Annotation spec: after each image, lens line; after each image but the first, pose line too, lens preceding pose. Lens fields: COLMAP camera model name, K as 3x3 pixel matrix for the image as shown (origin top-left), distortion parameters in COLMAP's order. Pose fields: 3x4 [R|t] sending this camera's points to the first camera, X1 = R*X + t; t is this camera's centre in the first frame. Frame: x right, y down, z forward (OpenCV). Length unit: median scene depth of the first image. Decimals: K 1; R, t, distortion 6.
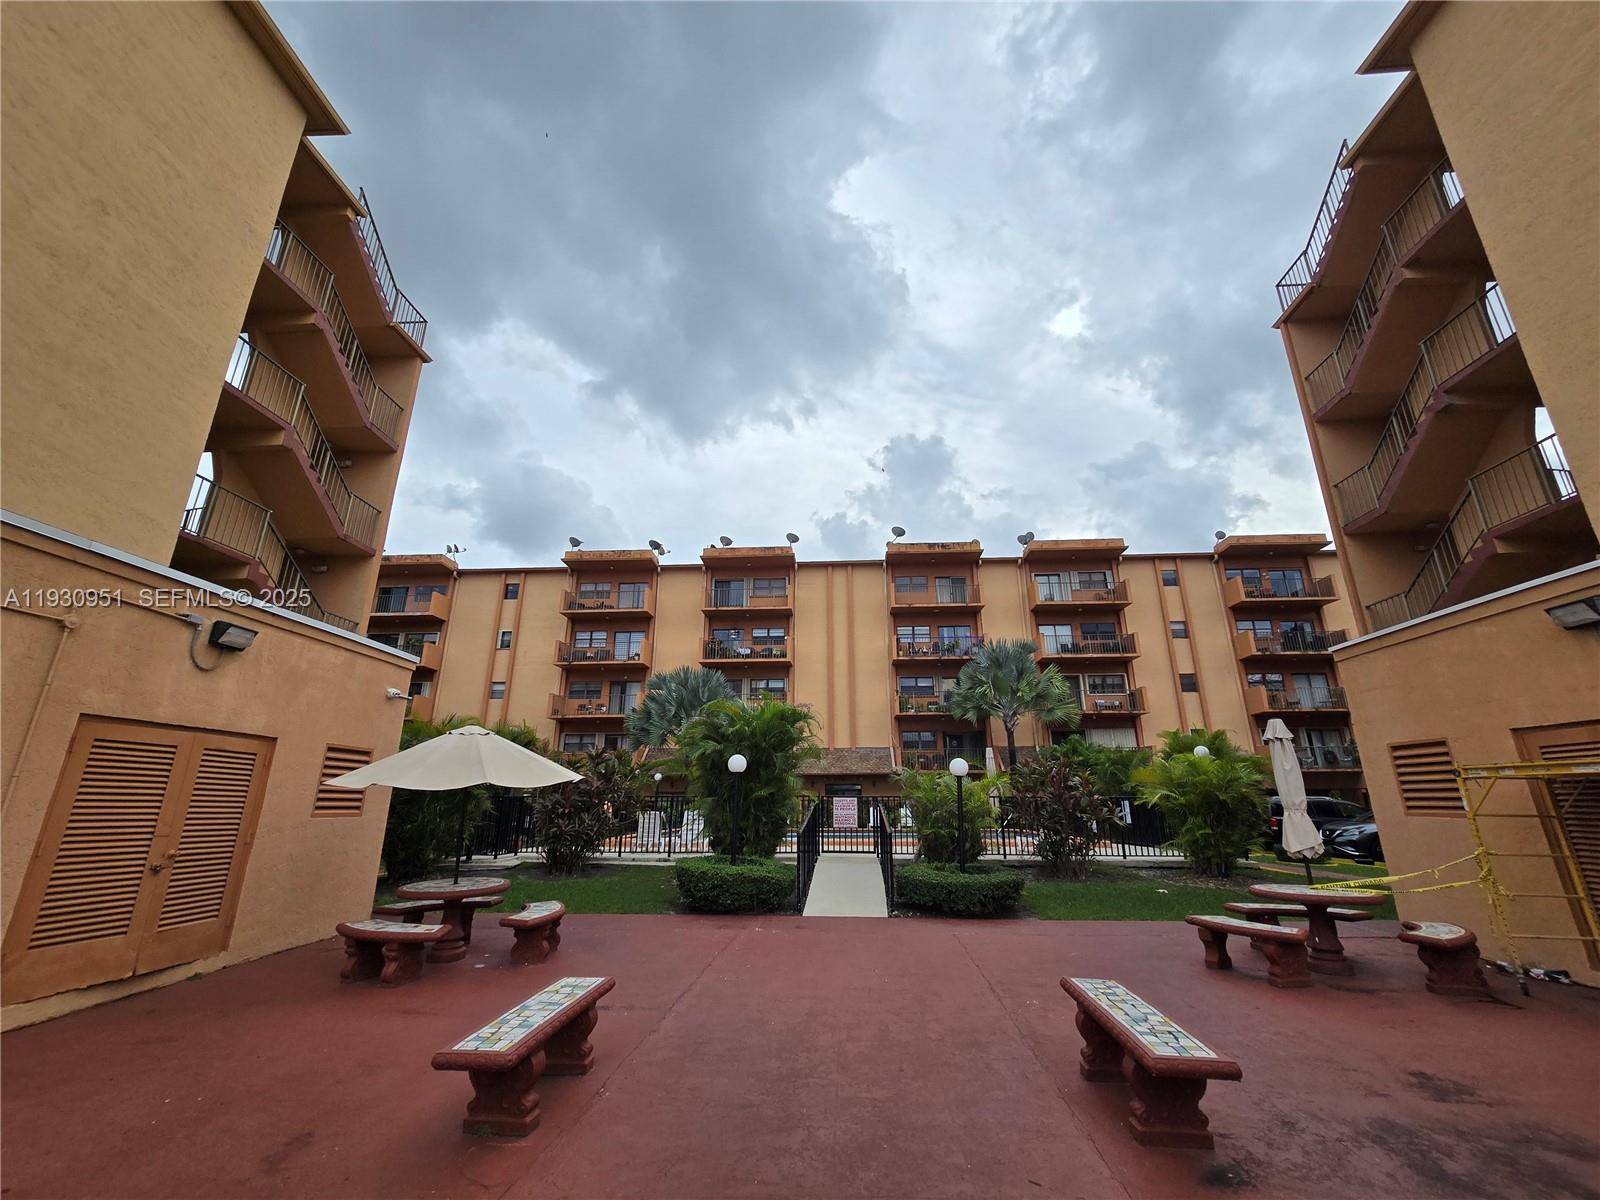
lens RADIAL K [[653.0, 0, 807.7], [0, 653.0, 600.7], [0, 0, 1]] dist [0.000013, 0.000199]
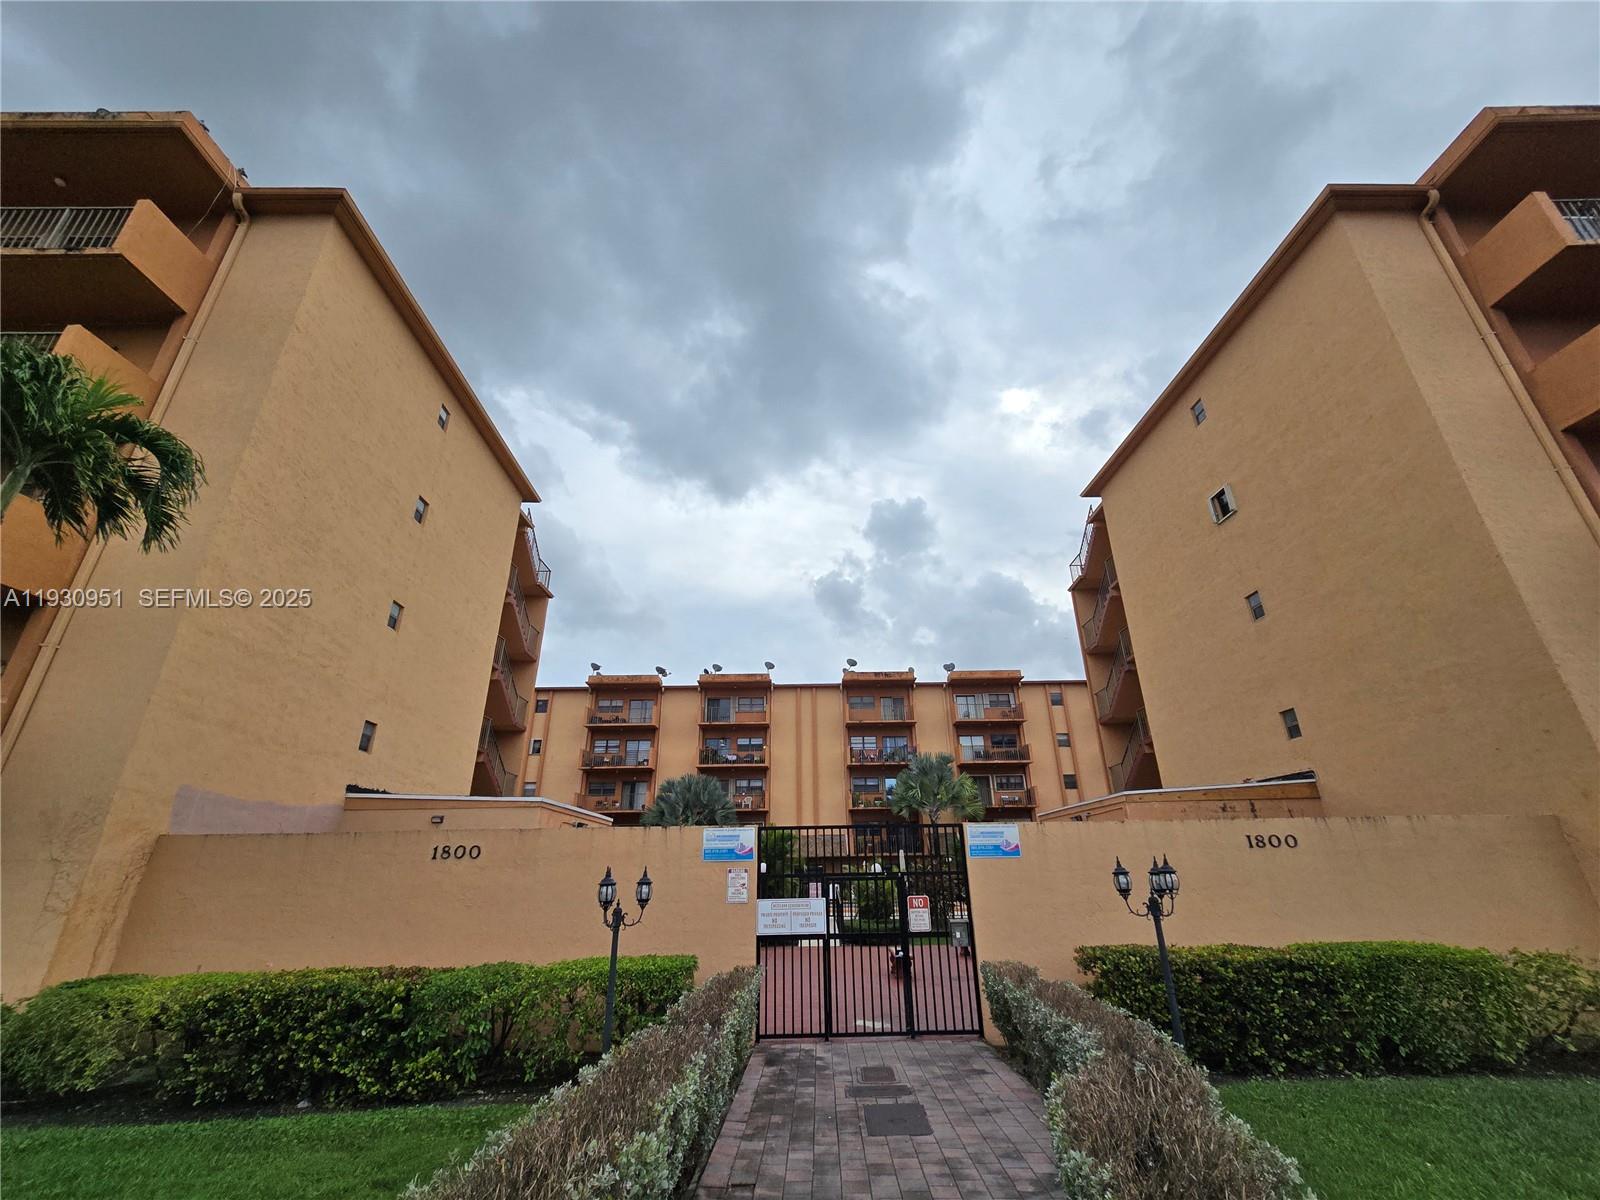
lens RADIAL K [[653.0, 0, 807.7], [0, 653.0, 600.7], [0, 0, 1]] dist [0.000013, 0.000199]
pose [[0.997968, 0.012772, 0.062431, -0.031377], [-0.006817, 0.995485, -0.094674, -0.105474], [-0.063358, 0.094056, 0.993549, -0.297065]]
